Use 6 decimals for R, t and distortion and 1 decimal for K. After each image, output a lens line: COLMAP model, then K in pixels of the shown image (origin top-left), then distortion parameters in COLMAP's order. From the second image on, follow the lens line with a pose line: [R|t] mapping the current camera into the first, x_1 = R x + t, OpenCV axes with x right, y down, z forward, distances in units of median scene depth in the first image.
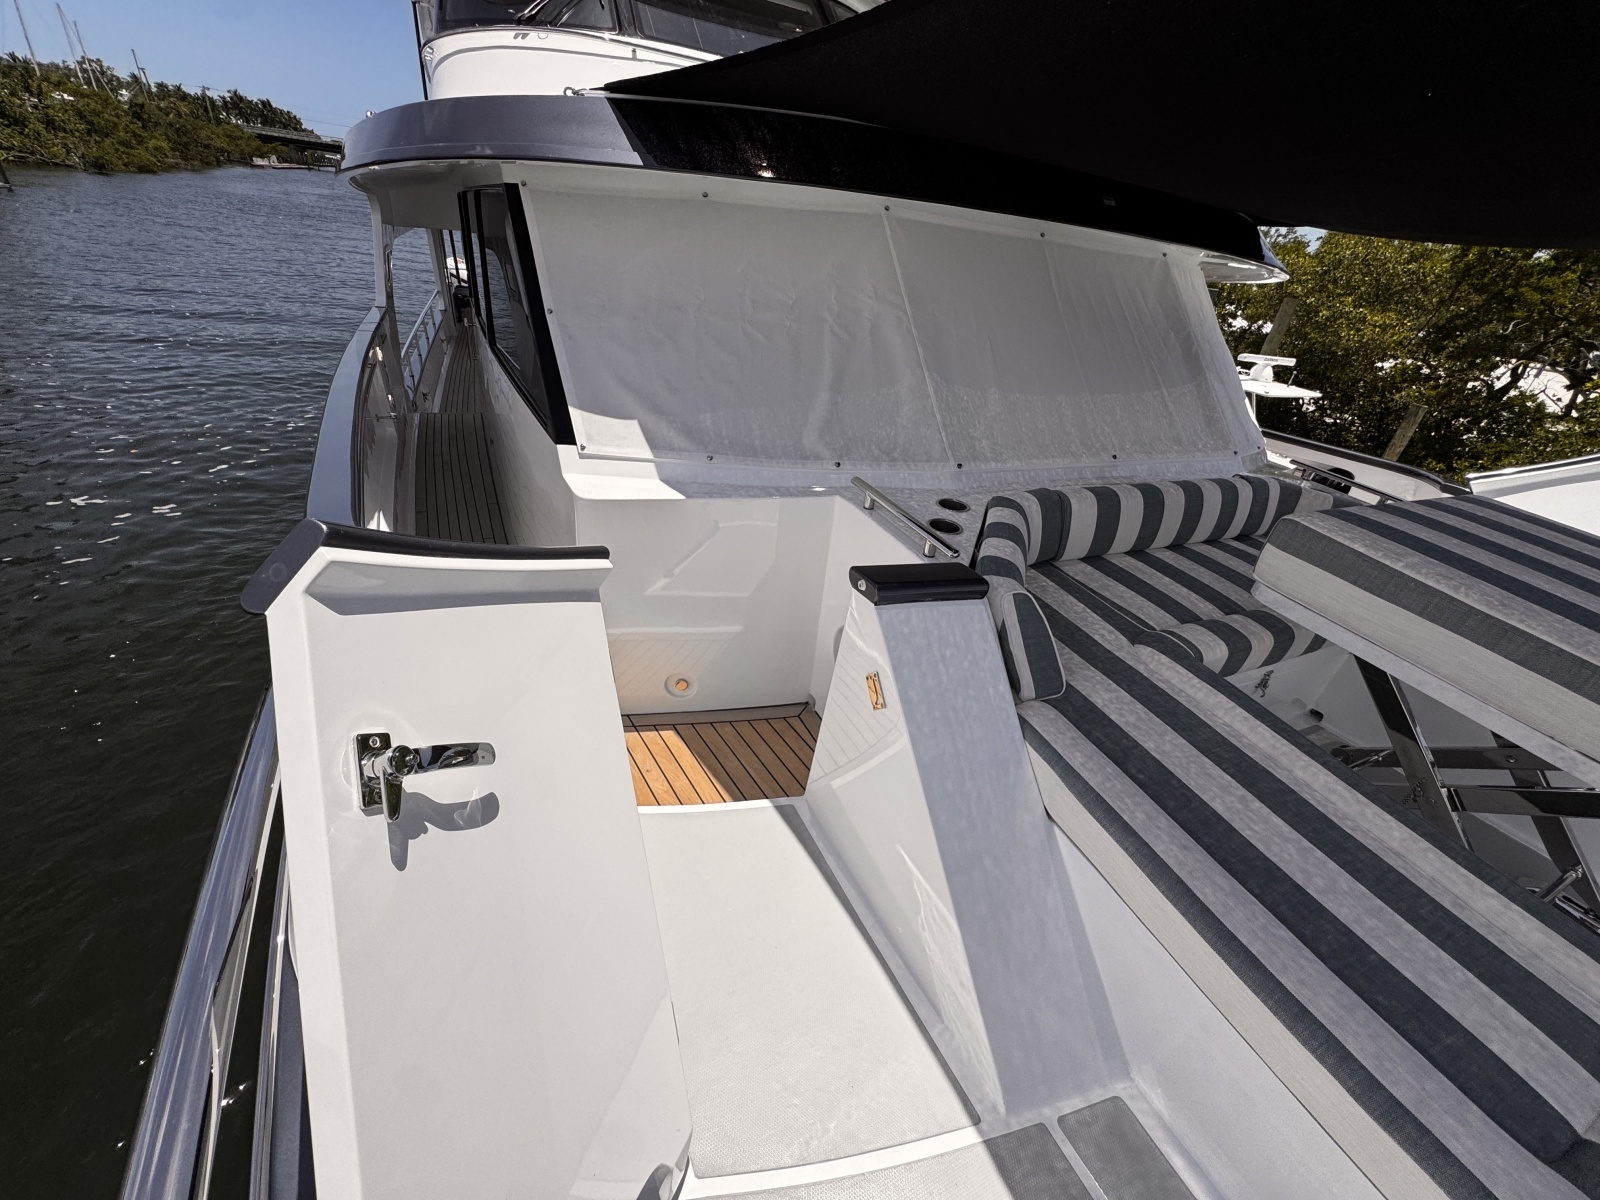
lens RADIAL K [[638.0, 0, 800.0], [0, 638.0, 600.0], [0, 0, 1]] dist [0.001257, 0.000130]
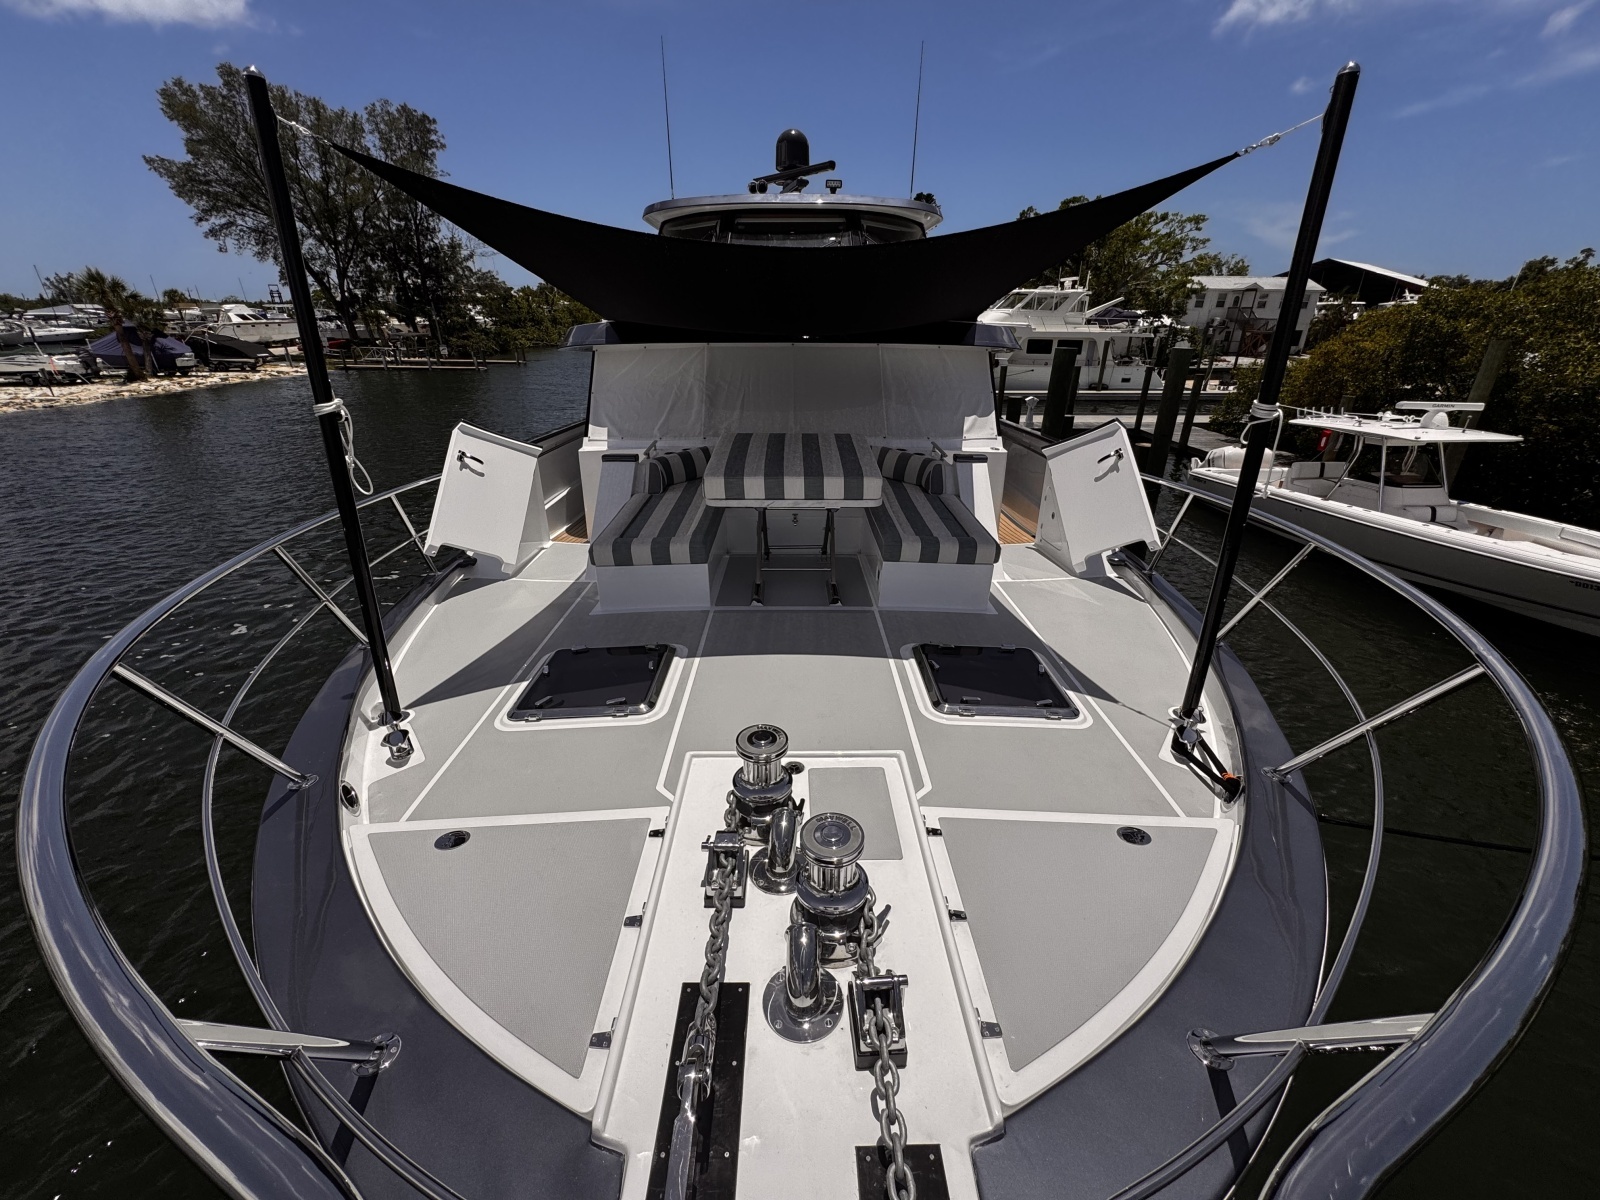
lens RADIAL K [[638.0, 0, 800.0], [0, 638.0, 600.0], [0, 0, 1]] dist [0.001257, 0.000130]
pose [[0.904231, 0.056602, -0.423275, 0.509188], [-0.115085, 0.986805, -0.113895, 0.200119], [0.411244, 0.151700, 0.898814, -0.305569]]
